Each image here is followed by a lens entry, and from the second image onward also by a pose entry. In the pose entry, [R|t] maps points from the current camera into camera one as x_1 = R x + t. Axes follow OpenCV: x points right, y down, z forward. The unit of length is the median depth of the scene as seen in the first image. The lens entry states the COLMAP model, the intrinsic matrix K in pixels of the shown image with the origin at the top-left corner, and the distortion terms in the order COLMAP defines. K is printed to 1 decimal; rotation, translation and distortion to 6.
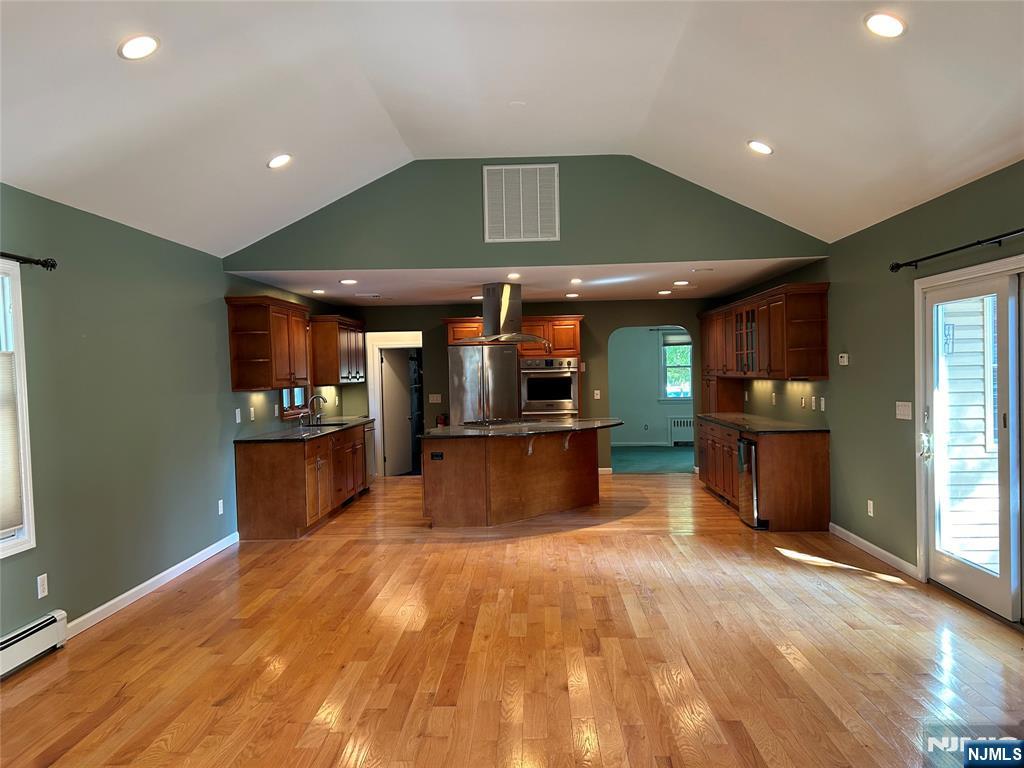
lens RADIAL K [[770.3, 0, 512.0], [0, 770.3, 384.0], [0, 0, 1]] dist [0.093799, -0.132566]
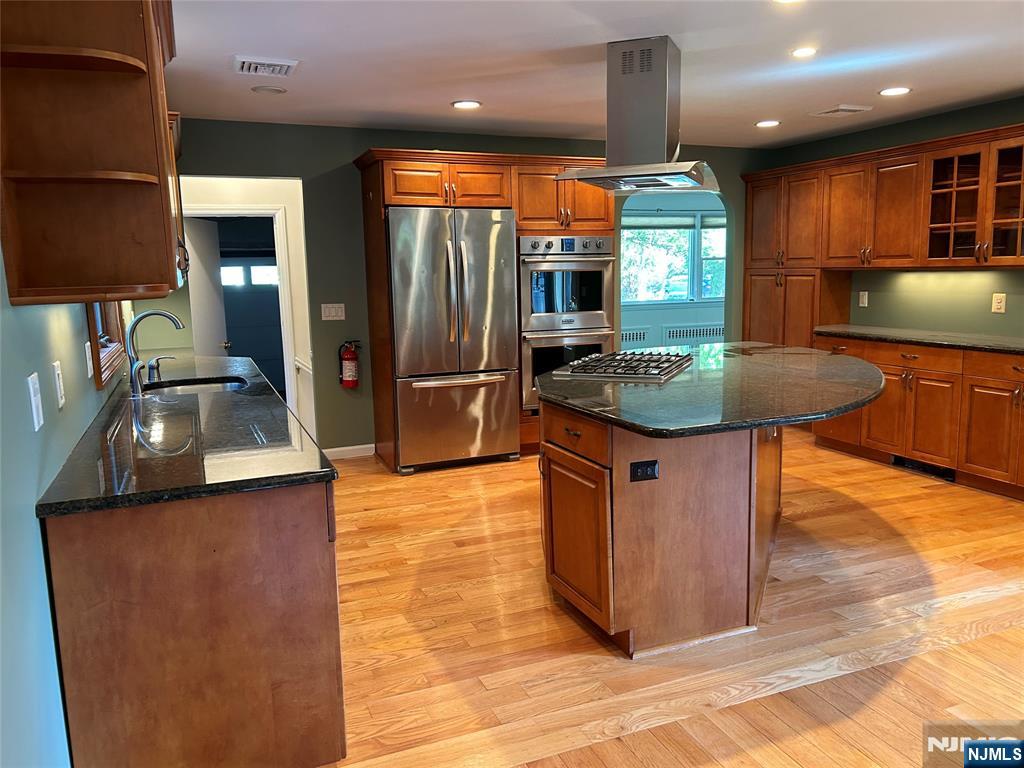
lens RADIAL K [[770.3, 0, 512.0], [0, 770.3, 384.0], [0, 0, 1]] dist [0.093799, -0.132566]
pose [[0.910262, -0.055126, 0.410347, -0.253993], [0.004170, 0.992267, 0.124051, 0.003682], [-0.414012, -0.111208, 0.903453, 0.570248]]
